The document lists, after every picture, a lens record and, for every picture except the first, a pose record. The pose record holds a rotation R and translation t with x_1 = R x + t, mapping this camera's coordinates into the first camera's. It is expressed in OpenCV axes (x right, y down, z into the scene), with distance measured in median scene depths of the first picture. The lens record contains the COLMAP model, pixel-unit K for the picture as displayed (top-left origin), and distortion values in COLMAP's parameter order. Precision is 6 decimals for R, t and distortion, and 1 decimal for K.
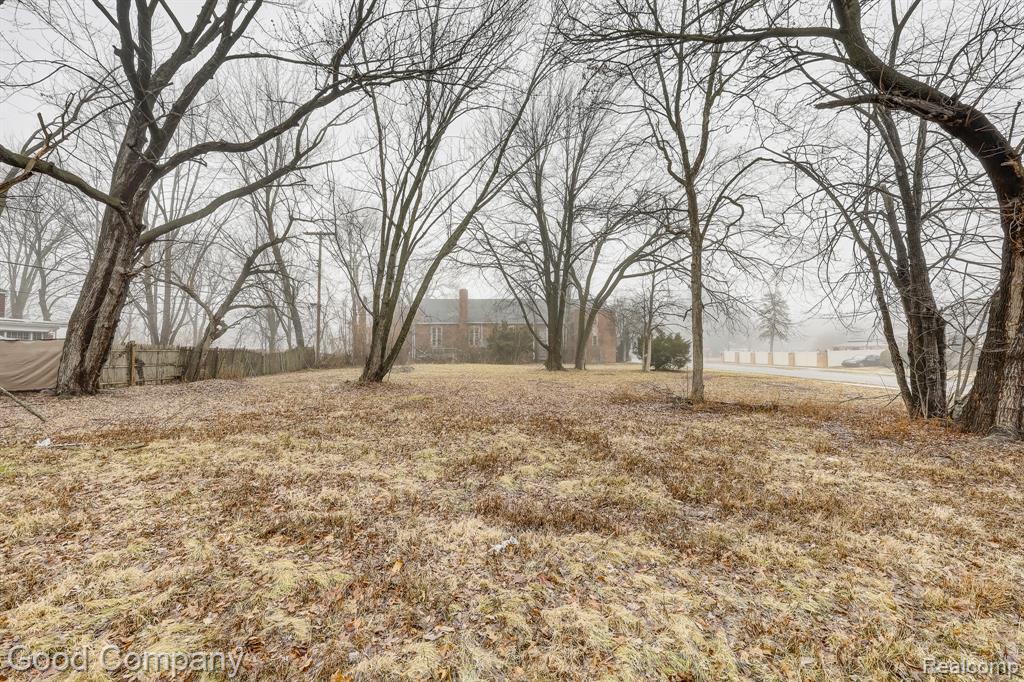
lens RADIAL K [[412.6, 0, 512.0], [0, 412.6, 341.0], [0, 0, 1]] dist [-0.000585, -0.000072]
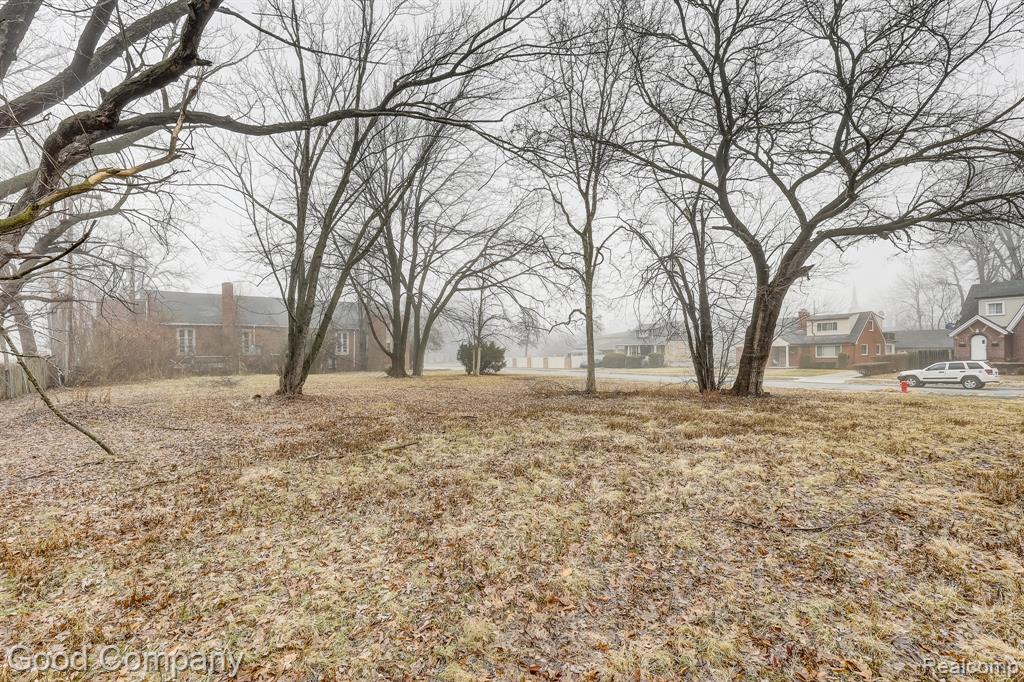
lens RADIAL K [[432.2, 0, 509.2], [0, 432.2, 348.2], [0, 0, 1]] dist [0.000229, 0.000051]
pose [[0.802387, 0.003475, 0.596794, -0.297817], [-0.004922, 0.999988, 0.000794, -0.001821], [-0.596784, -0.003575, 0.802394, -0.008148]]
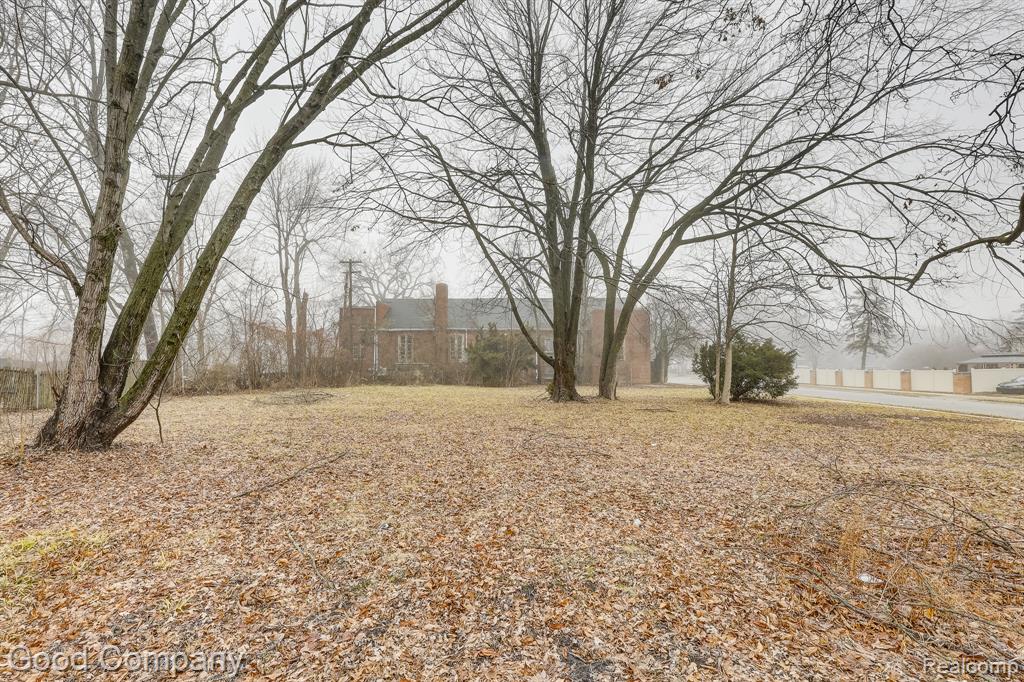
lens RADIAL K [[432.2, 0, 509.2], [0, 432.2, 348.2], [0, 0, 1]] dist [0.000229, 0.000051]
pose [[0.999747, 0.002277, -0.022388, 0.036526], [-0.002746, 0.999776, -0.020965, 0.009600], [0.022335, 0.021021, 0.999530, 0.362261]]
